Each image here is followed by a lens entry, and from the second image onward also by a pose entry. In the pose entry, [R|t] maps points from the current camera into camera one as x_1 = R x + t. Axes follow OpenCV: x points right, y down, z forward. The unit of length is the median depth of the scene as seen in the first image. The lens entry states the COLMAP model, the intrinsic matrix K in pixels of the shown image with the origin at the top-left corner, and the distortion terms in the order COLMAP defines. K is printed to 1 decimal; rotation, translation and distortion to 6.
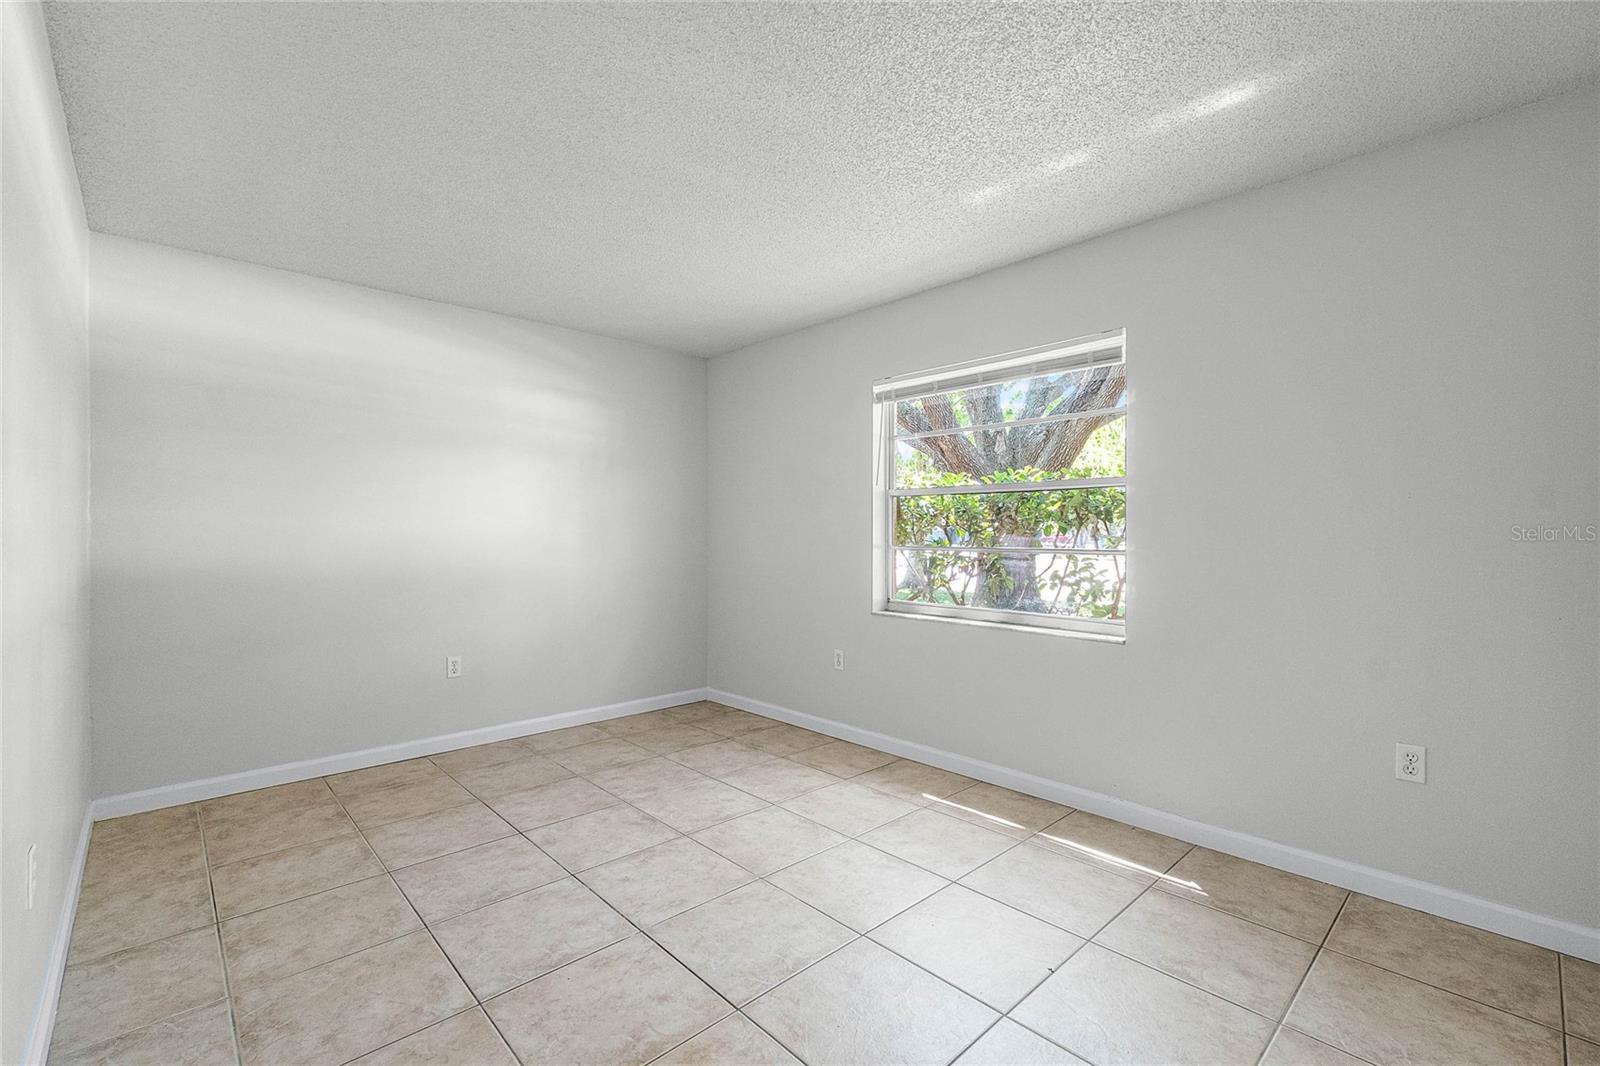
lens RADIAL K [[689.4, 0, 794.9], [0, 689.4, 543.1], [0, 0, 1]] dist [-0.009850, 0.003151]
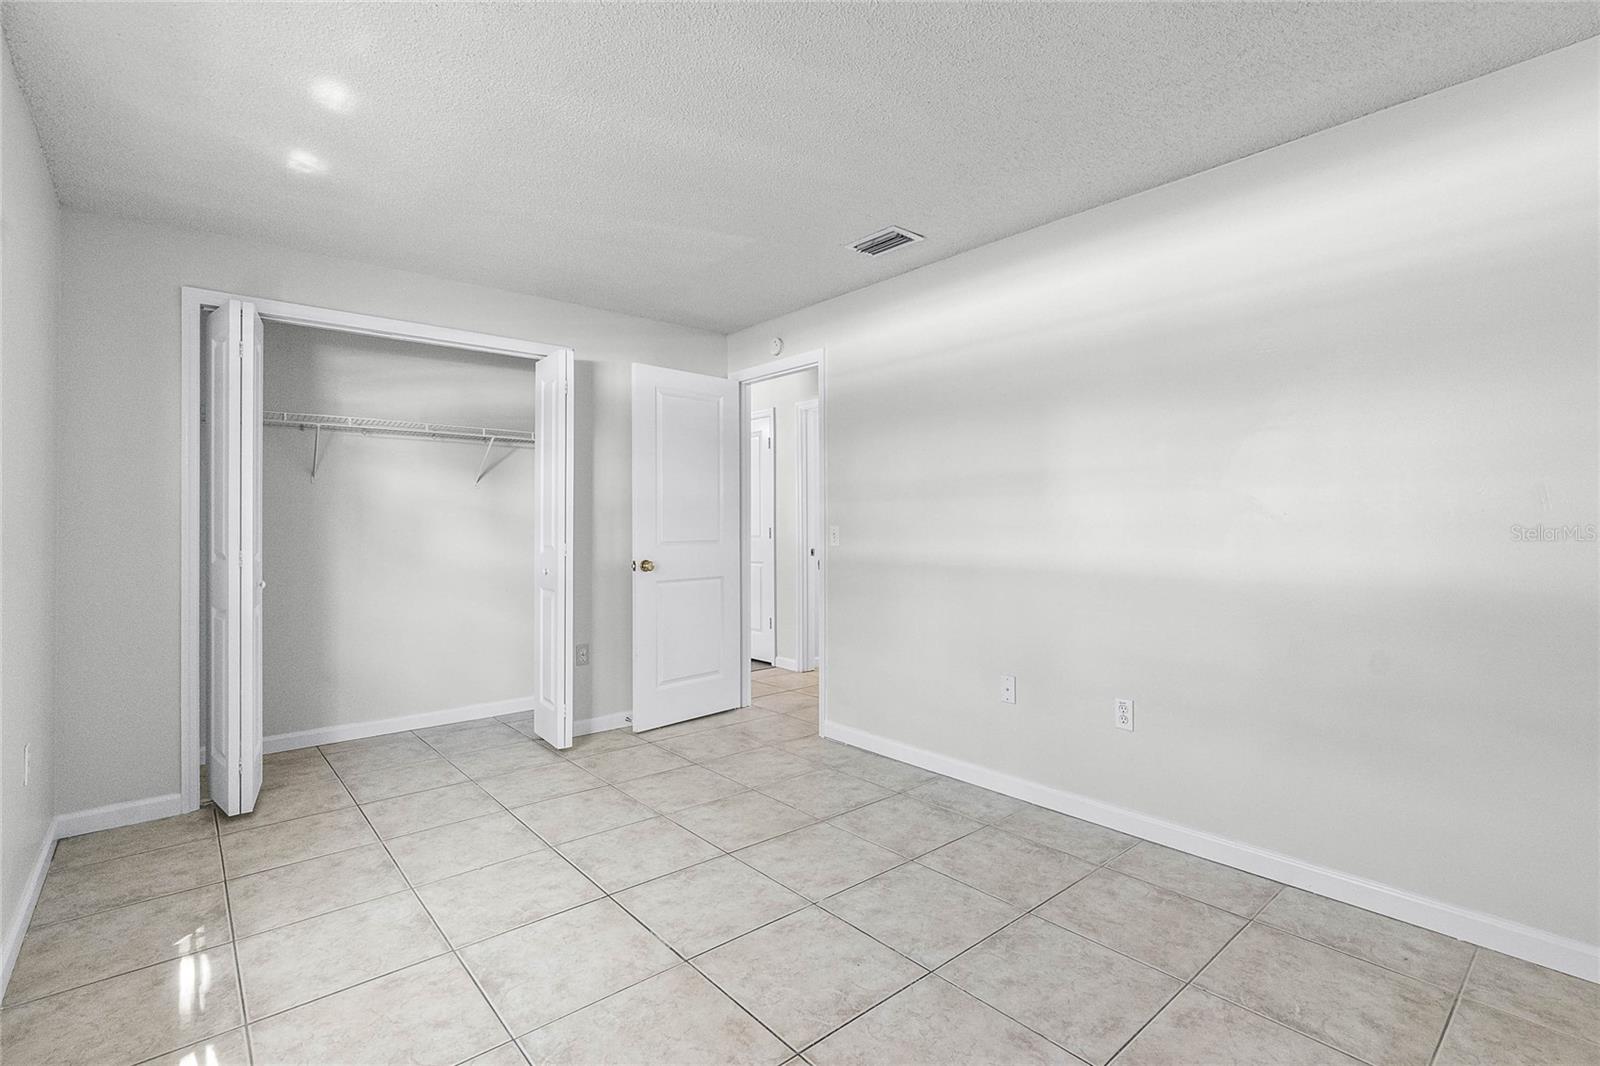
lens RADIAL K [[734.6, 0, 791.9], [0, 734.6, 507.8], [0, 0, 1]] dist [-0.010271, 0.000993]
pose [[-0.998939, 0.004136, 0.045858, -0.207360], [0.003701, 0.999948, -0.009553, -0.023281], [-0.045895, -0.009373, -0.998902, 1.810570]]
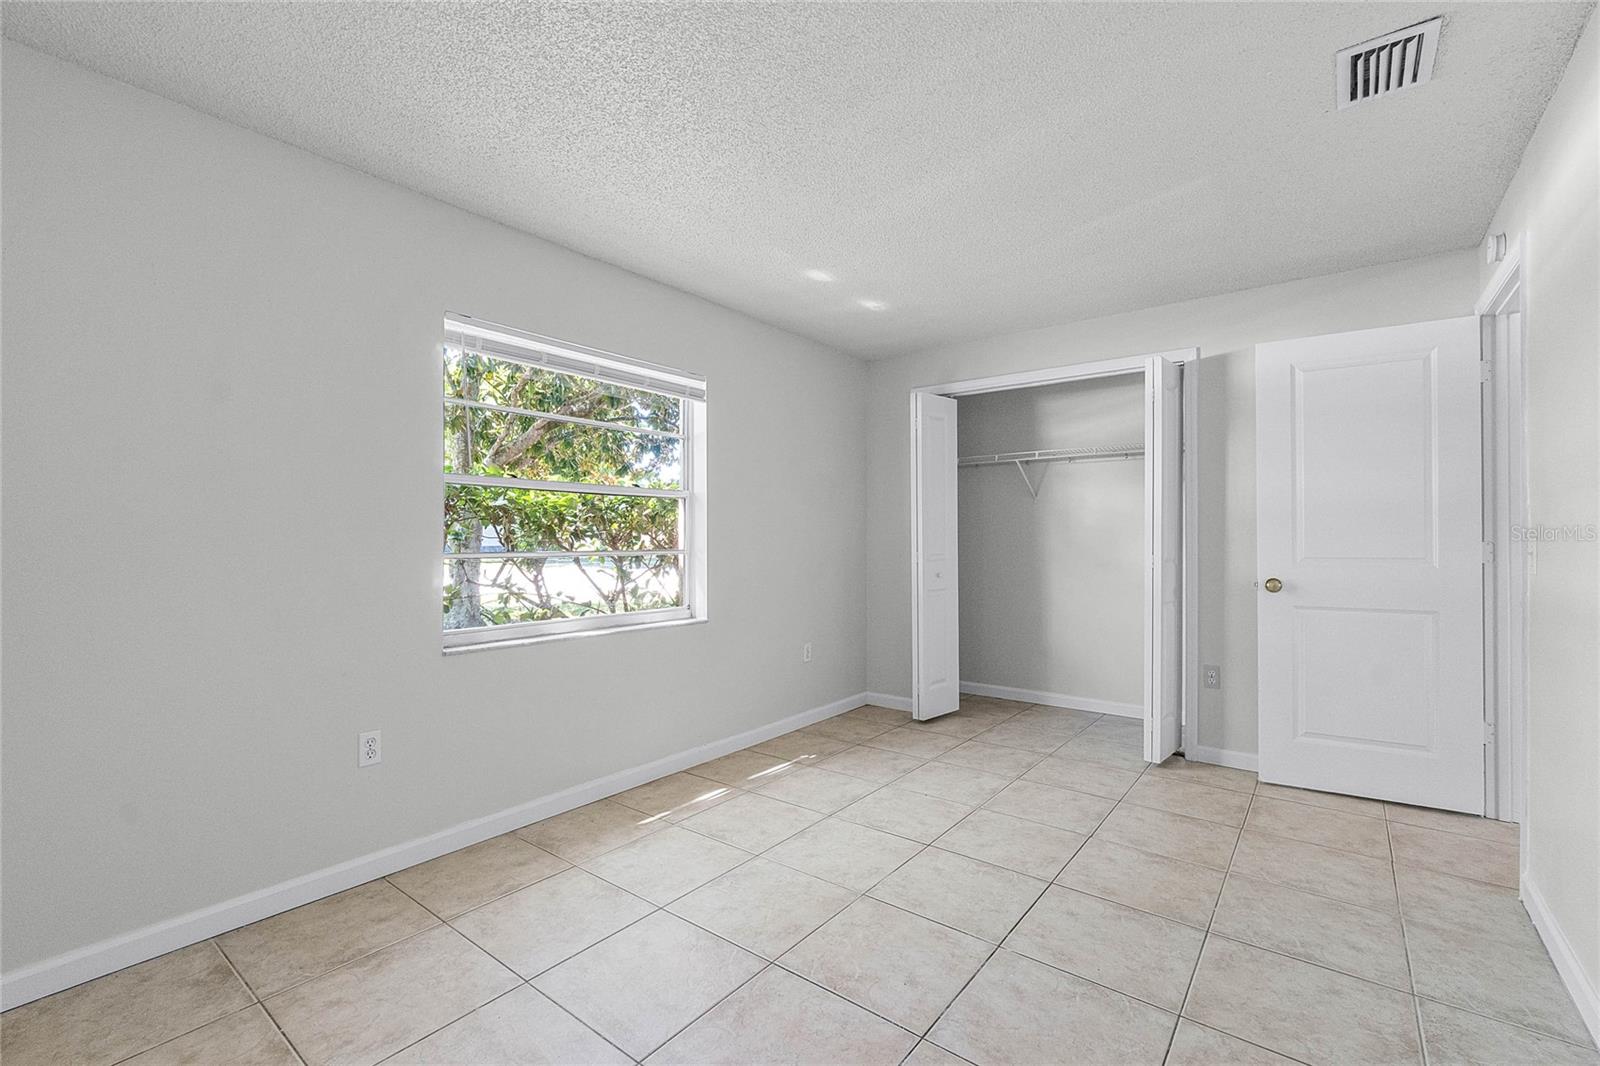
lens RADIAL K [[689.4, 0, 798.8], [0, 689.4, 533.0], [0, 0, 1]] dist [-0.009850, 0.003151]
pose [[-0.153557, 0.005507, 0.988125, -0.971411], [0.013583, 0.999902, -0.003462, -0.014752], [-0.988047, 0.012890, -0.153616, 1.211380]]
